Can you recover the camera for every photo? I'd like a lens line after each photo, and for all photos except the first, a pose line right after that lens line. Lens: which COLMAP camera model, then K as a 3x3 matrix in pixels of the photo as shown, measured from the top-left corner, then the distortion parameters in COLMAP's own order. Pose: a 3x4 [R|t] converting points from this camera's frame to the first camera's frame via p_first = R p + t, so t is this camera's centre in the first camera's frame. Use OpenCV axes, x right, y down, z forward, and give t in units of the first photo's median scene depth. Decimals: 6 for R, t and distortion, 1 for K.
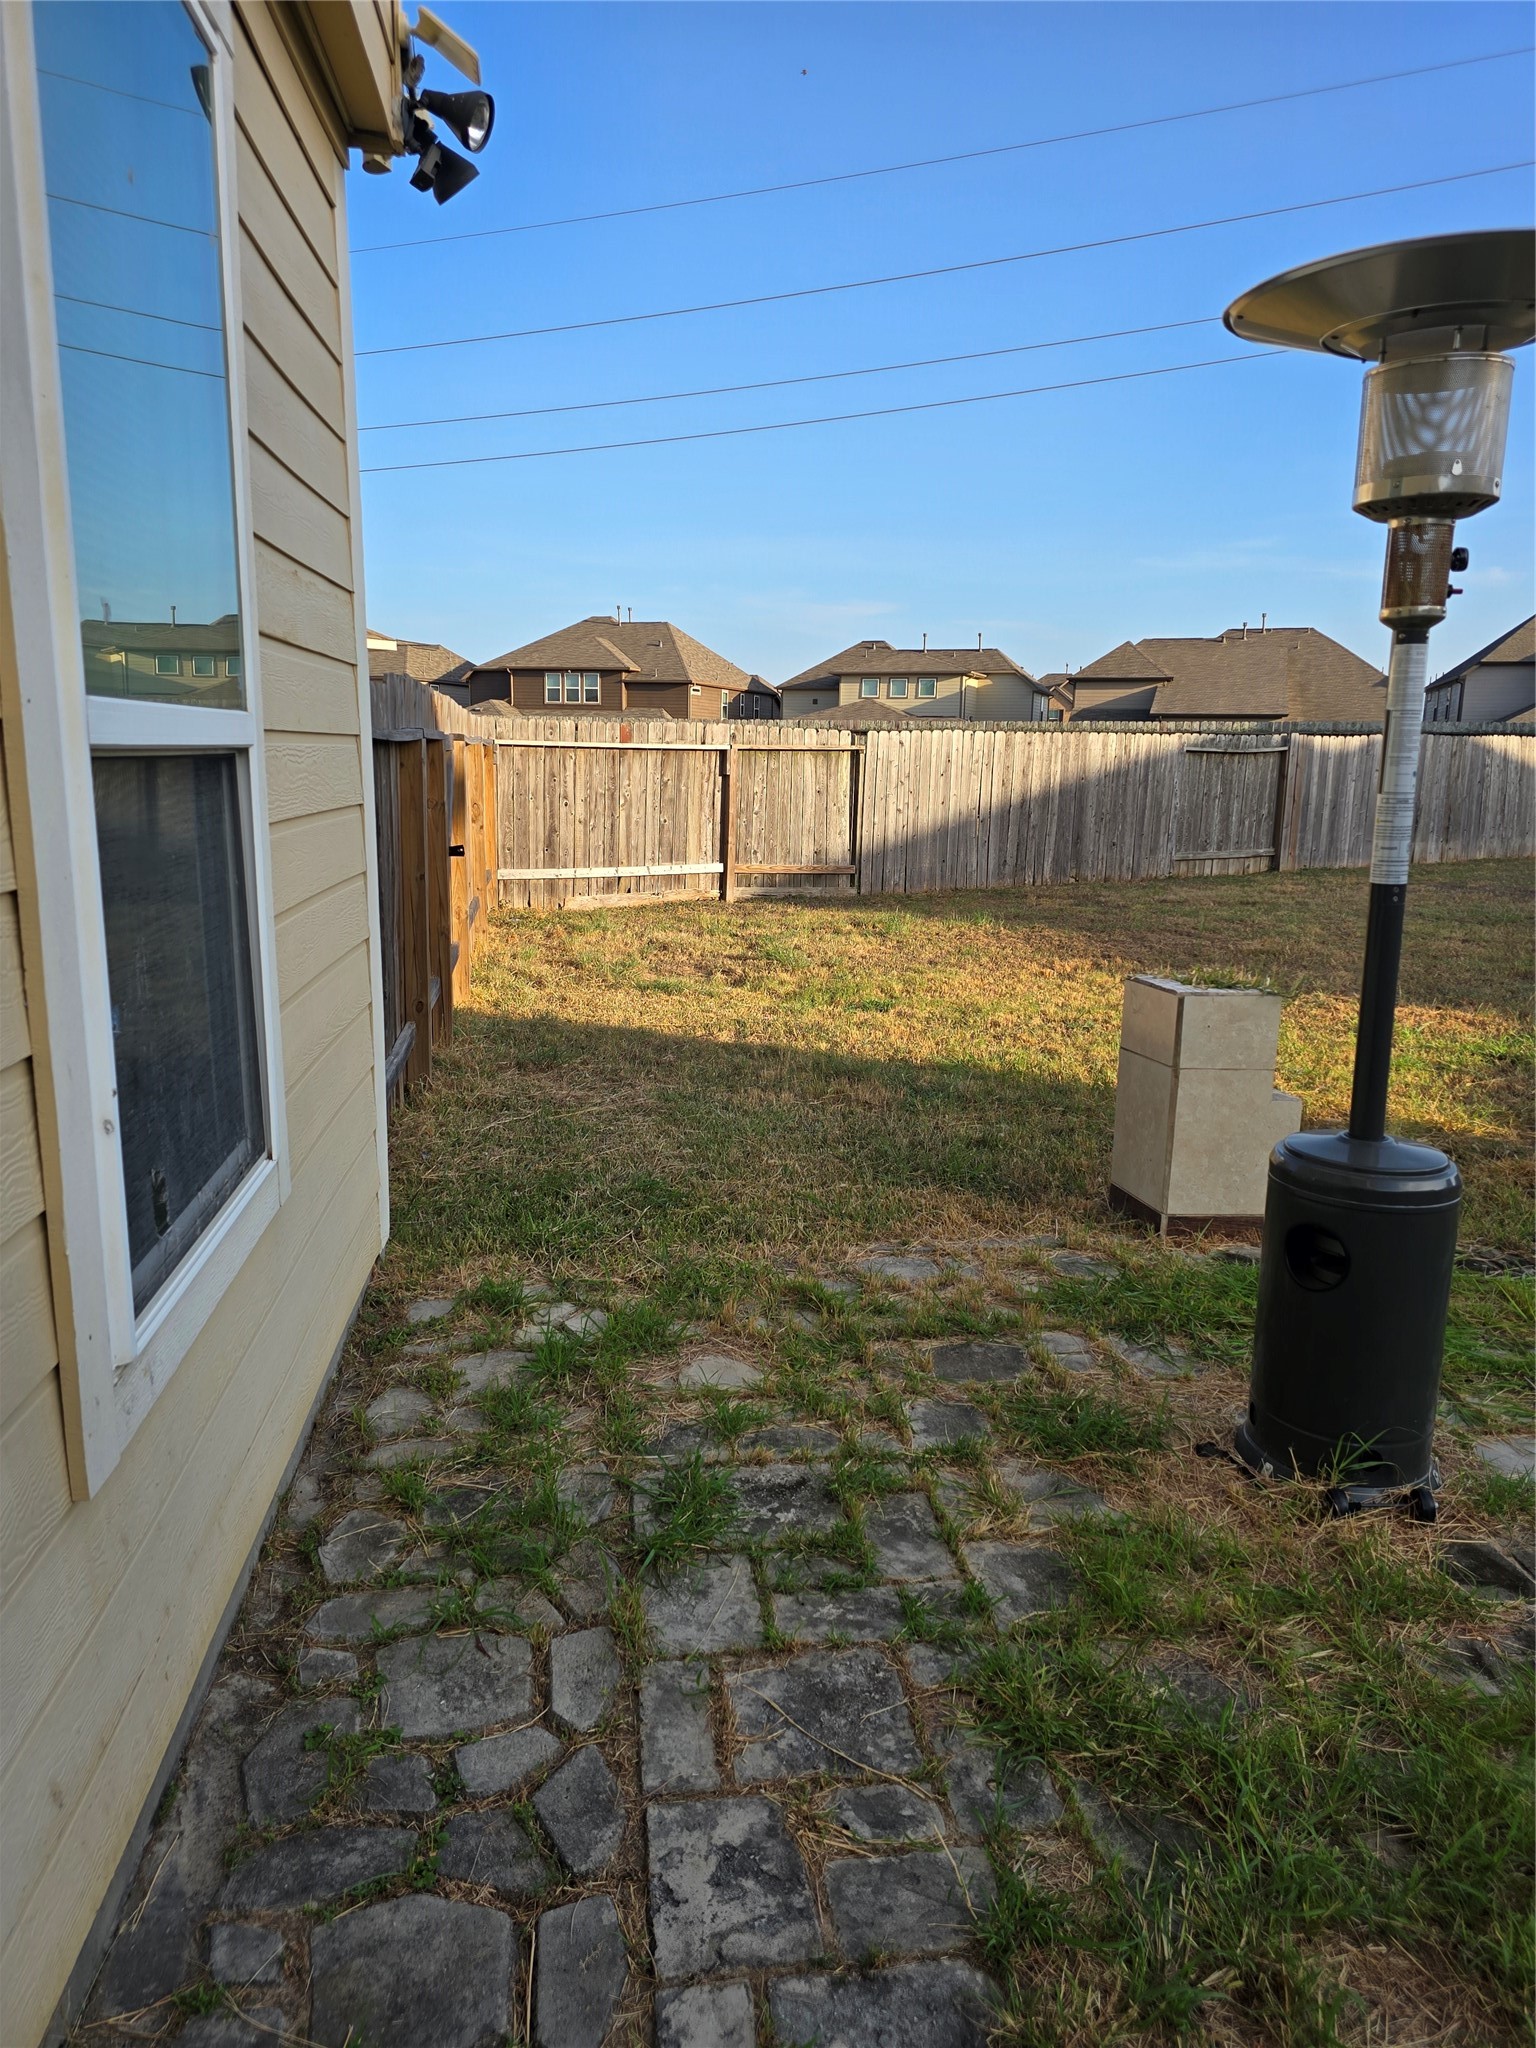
lens RADIAL K [[1414.4, 0, 768.0], [0, 1414.4, 1024.0], [0, 0, 1]] dist [0.098865, -0.098939]
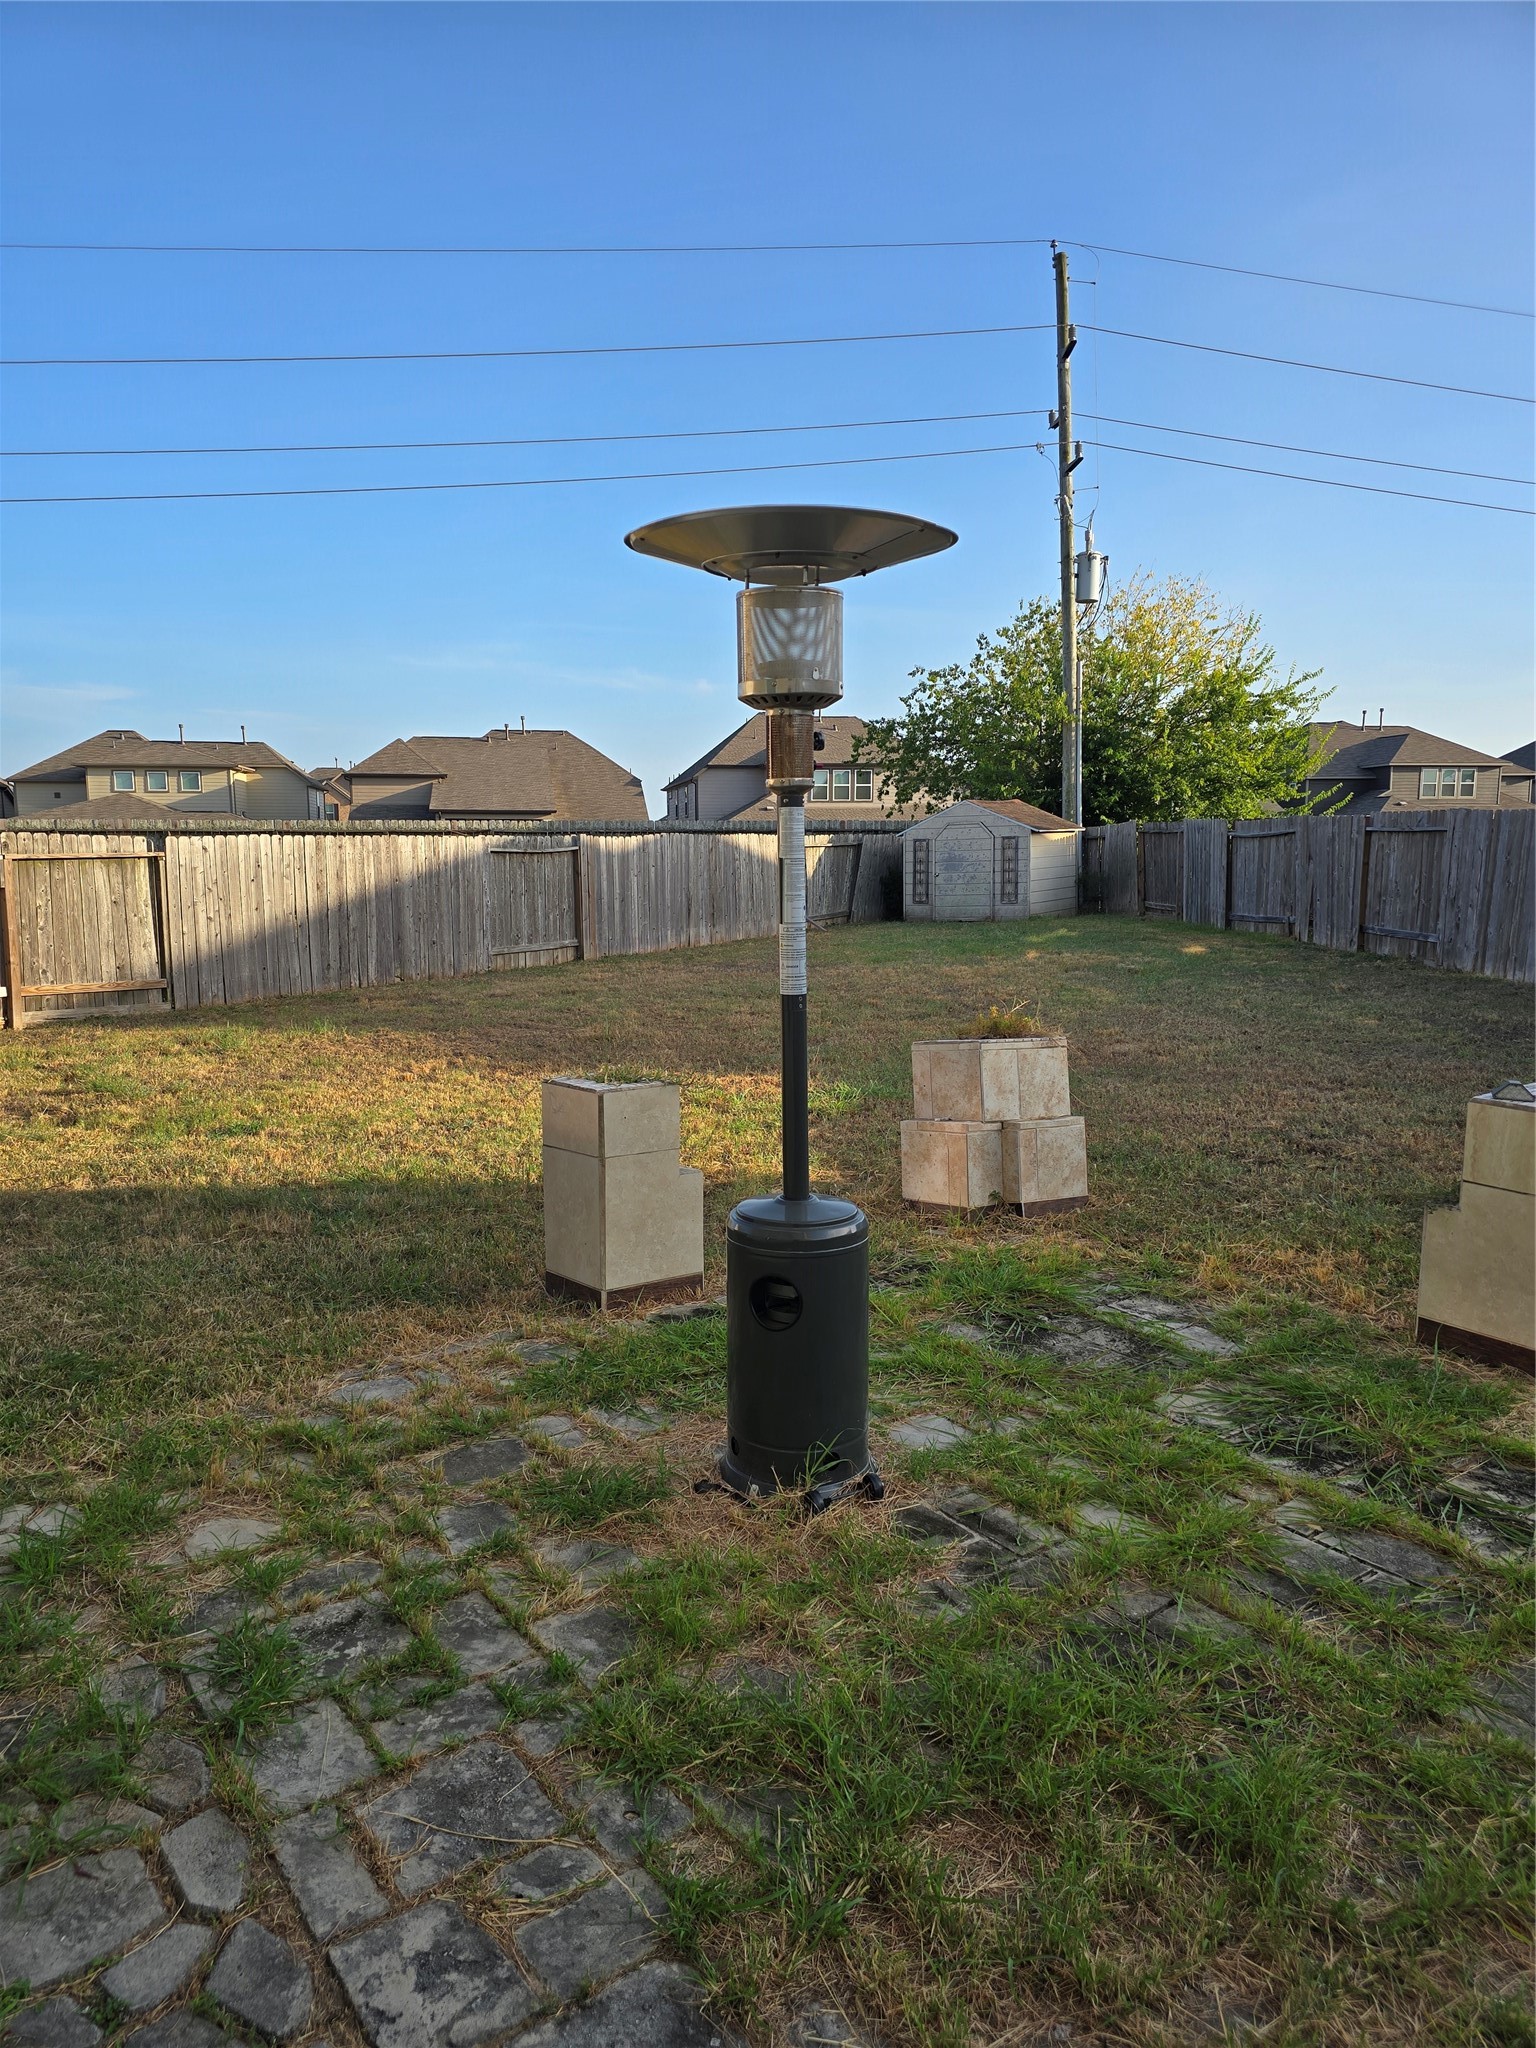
lens RADIAL K [[1432.8, 0, 768.0], [0, 1432.8, 1024.0], [0, 0, 1]] dist [0.087430, -0.061893]
pose [[0.877841, -0.079908, 0.472239, -0.165263], [0.108623, 0.993508, -0.033806, -0.028798], [-0.466472, 0.080972, 0.880822, -0.080523]]
